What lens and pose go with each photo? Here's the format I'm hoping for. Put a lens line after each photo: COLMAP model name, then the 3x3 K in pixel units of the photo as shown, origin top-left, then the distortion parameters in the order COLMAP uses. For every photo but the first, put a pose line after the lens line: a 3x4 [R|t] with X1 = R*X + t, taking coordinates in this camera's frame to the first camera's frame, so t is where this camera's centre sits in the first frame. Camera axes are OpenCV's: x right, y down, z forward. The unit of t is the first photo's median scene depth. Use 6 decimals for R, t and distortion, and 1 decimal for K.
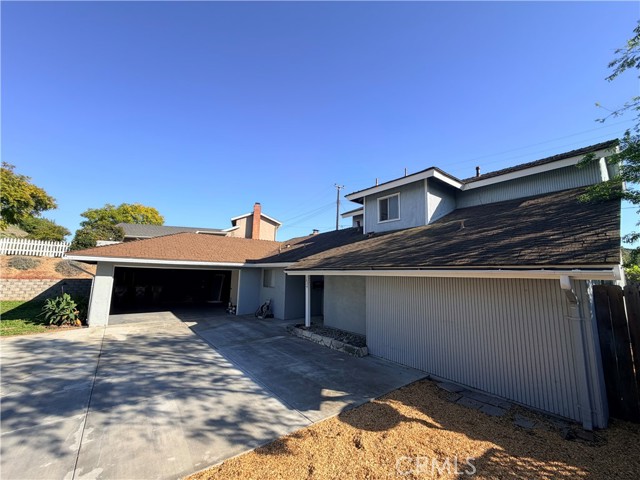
lens RADIAL K [[255.5, 0, 318.7], [0, 255.5, 238.9], [0, 0, 1]] dist [-0.000560, 0.000147]
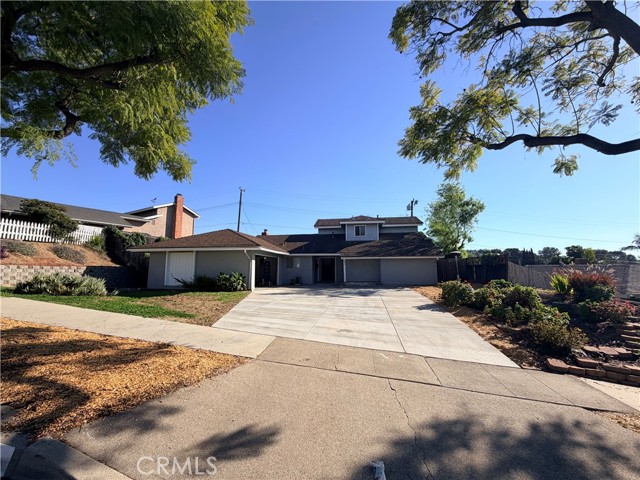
lens RADIAL K [[255.5, 0, 318.7], [0, 255.5, 238.9], [0, 0, 1]] dist [-0.000560, 0.000147]
pose [[0.734379, 0.053912, 0.676595, -1.018562], [-0.076308, 0.997079, 0.003377, -0.017183], [-0.674436, -0.054109, 0.736348, -0.293612]]
